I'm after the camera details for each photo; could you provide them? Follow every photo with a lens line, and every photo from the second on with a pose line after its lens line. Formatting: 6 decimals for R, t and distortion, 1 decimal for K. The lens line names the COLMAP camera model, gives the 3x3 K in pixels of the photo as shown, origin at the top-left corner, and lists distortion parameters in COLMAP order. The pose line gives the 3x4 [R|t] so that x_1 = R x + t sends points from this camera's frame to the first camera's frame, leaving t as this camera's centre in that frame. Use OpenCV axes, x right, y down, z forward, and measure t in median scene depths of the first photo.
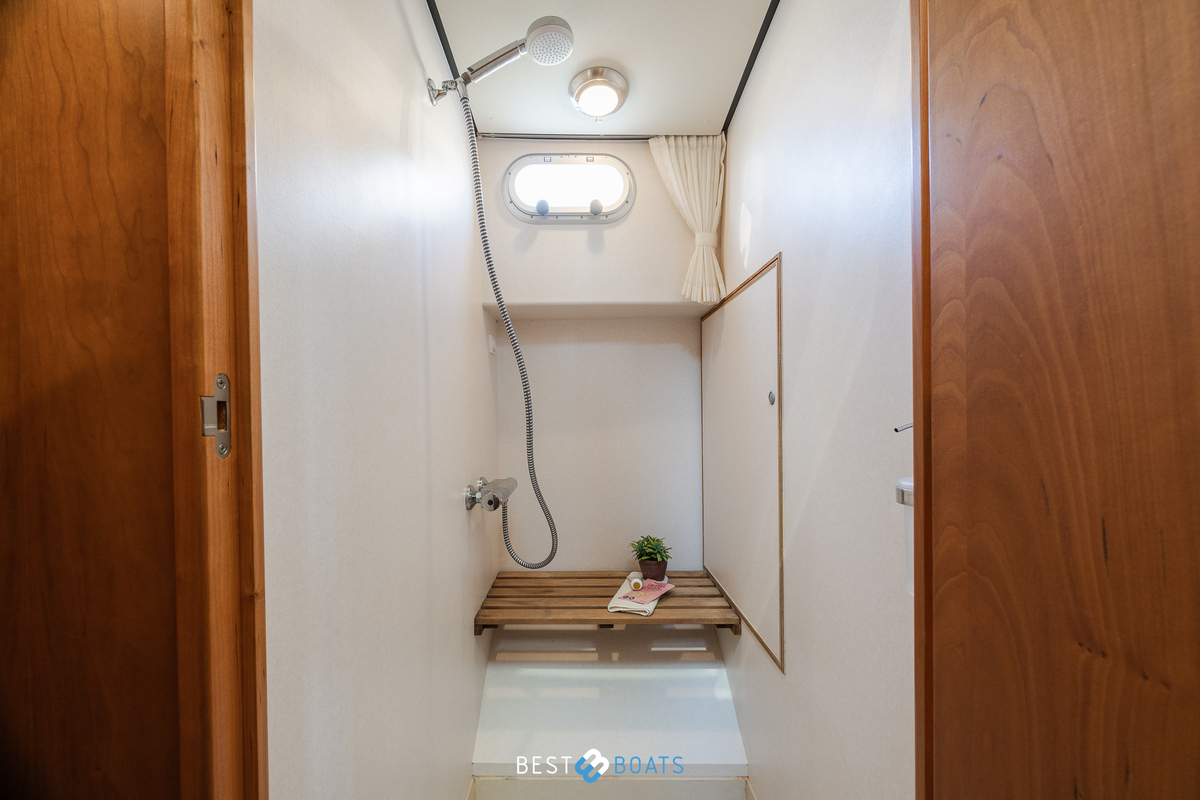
lens RADIAL K [[466.8, 0, 579.6], [0, 466.8, 414.5], [0, 0, 1]] dist [-0.000688, 0.000060]
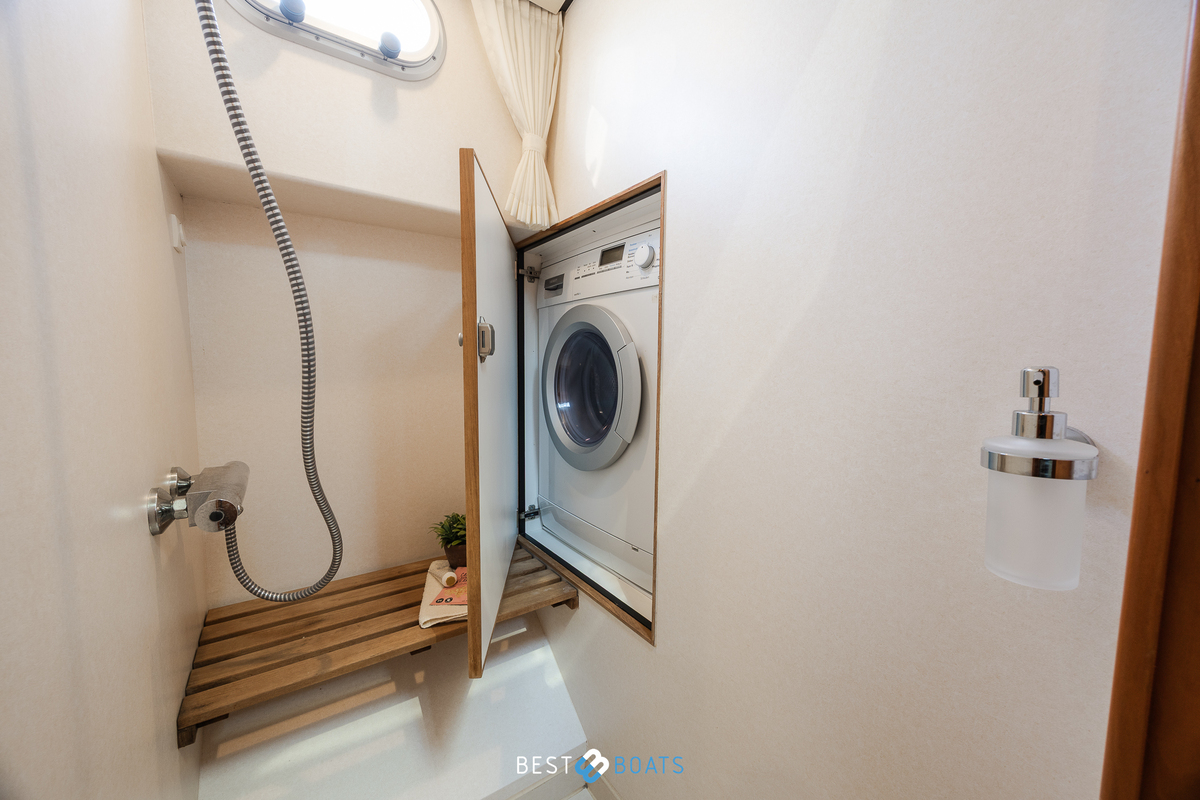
lens RADIAL K [[456.3, 0, 600.7], [0, 456.3, 398.3], [0, 0, 1]] dist [-0.000618, 0.000031]
pose [[0.808467, -0.028737, 0.587839, -0.126972], [-0.015313, 0.997442, 0.069821, 0.006347], [-0.588342, -0.065449, 0.805959, 0.291370]]
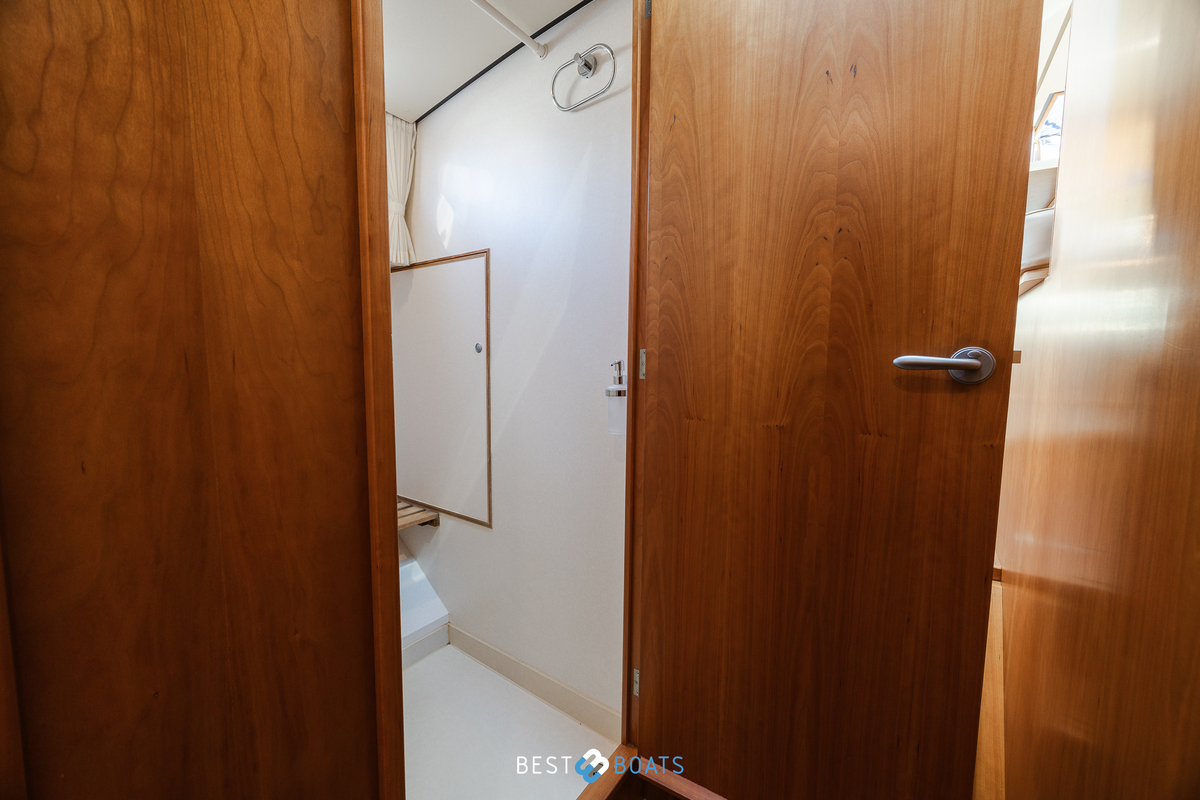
lens RADIAL K [[460.1, 0, 601.1], [0, 460.1, 402.0], [0, 0, 1]] dist [-0.000593, 0.000119]
pose [[0.554262, -0.056575, 0.830417, -0.473397], [-0.011795, 0.997053, 0.075801, 0.015823], [-0.832259, -0.051808, 0.551961, -0.093670]]
